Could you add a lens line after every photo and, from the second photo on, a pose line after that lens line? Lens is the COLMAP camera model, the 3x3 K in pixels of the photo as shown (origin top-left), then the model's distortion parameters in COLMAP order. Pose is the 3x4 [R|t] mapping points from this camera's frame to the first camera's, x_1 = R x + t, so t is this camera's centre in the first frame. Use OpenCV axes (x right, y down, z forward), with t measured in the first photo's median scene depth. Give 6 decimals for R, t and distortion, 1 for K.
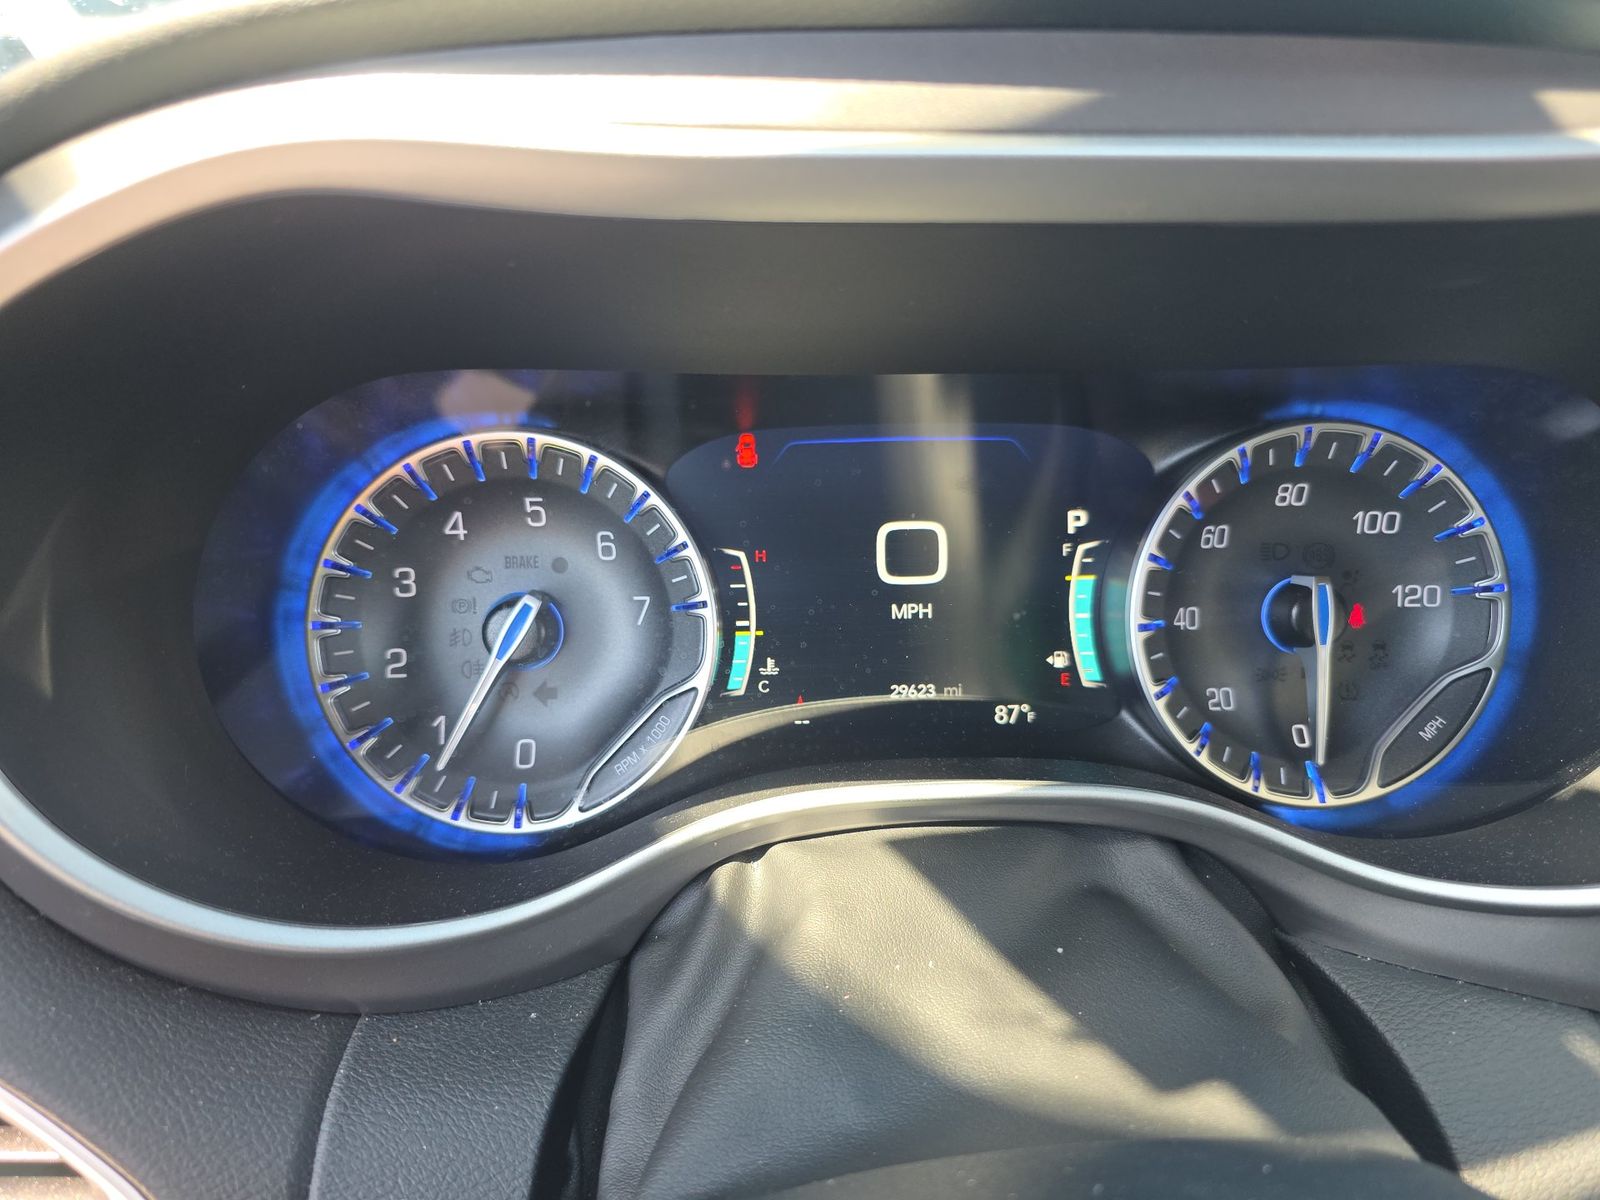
lens RADIAL K [[1078.6, 0, 800.0], [0, 1078.6, 600.0], [0, 0, 1]] dist [-0.000523, -0.005904]
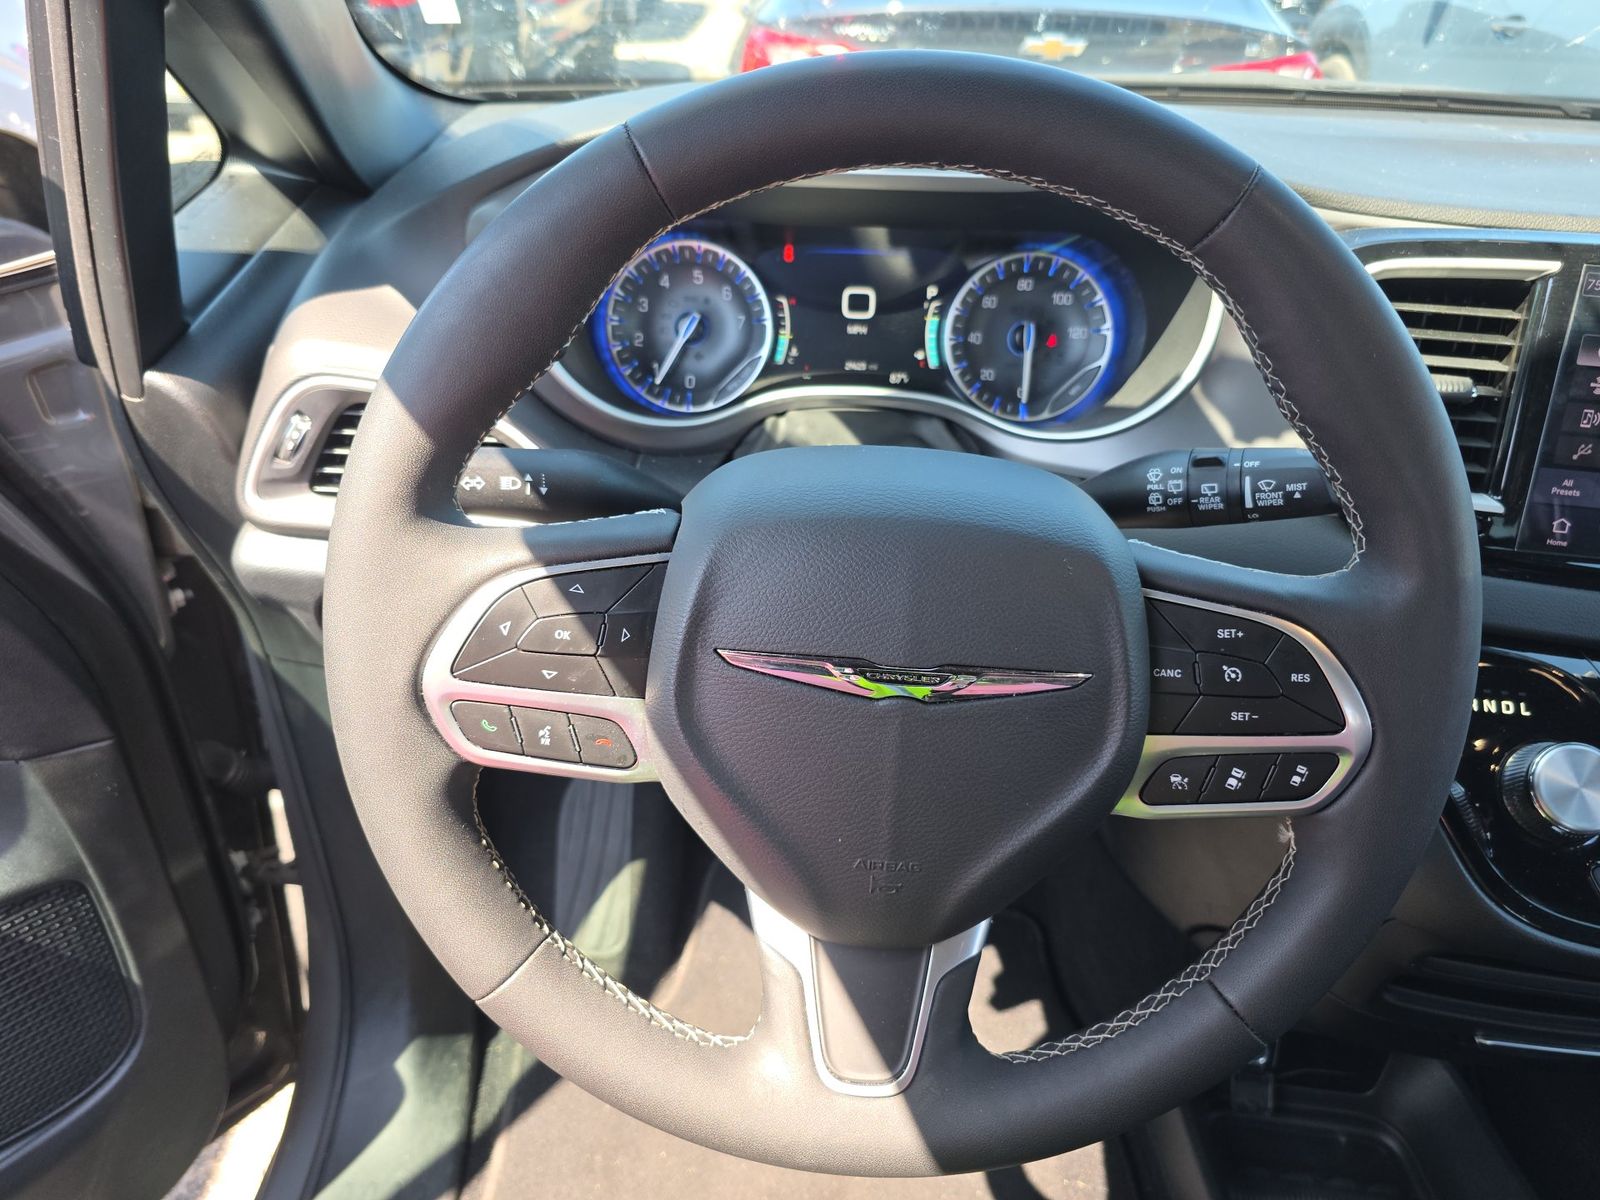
lens RADIAL K [[1078.6, 0, 800.0], [0, 1078.6, 600.0], [0, 0, 1]] dist [-0.000523, -0.005904]
pose [[0.996900, 0.059720, -0.051218, 0.142236], [-0.050339, 0.984481, 0.168114, 0.206812], [0.060463, -0.165014, 0.984436, -1.435044]]
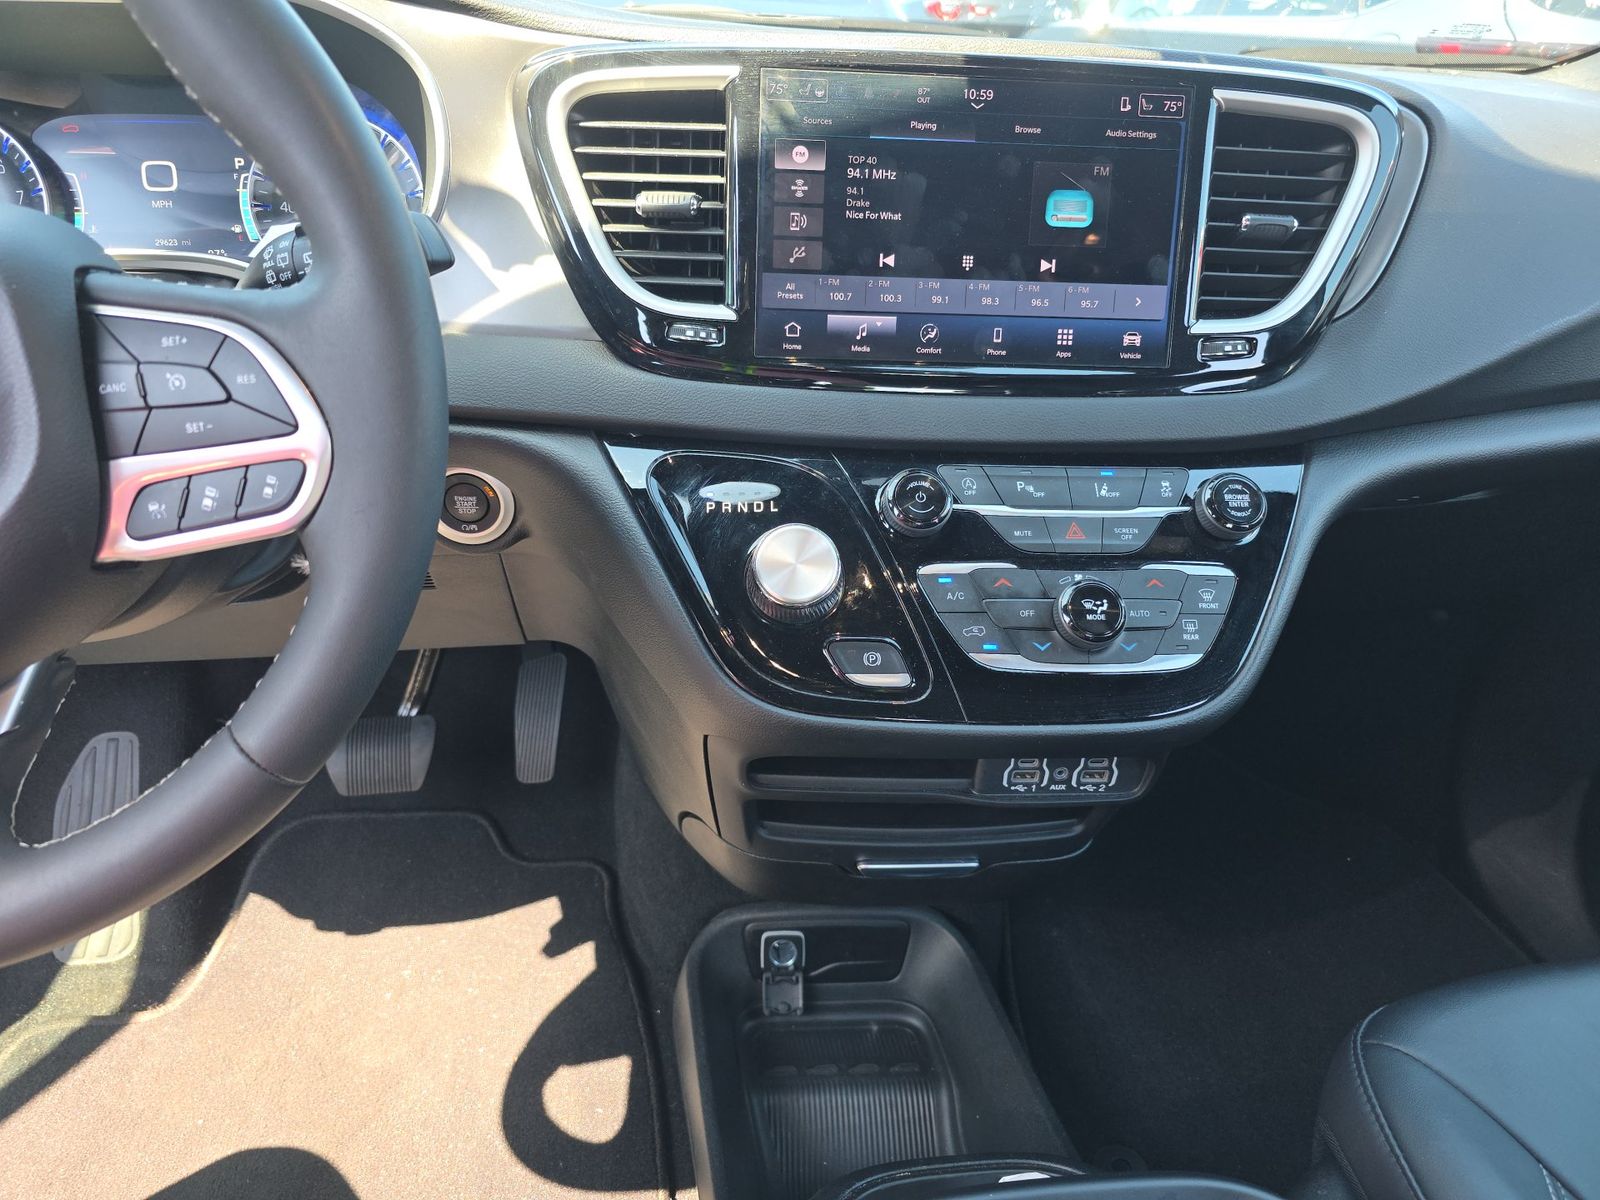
lens RADIAL K [[1067.3, 0, 783.4], [0, 1067.3, 606.2], [0, 0, 1]] dist [0.050258, -0.052674]
pose [[0.993357, -0.030235, 0.111032, 1.139327], [0.016595, 0.992419, 0.121771, 0.600622], [-0.113872, -0.119120, 0.986328, -1.465039]]
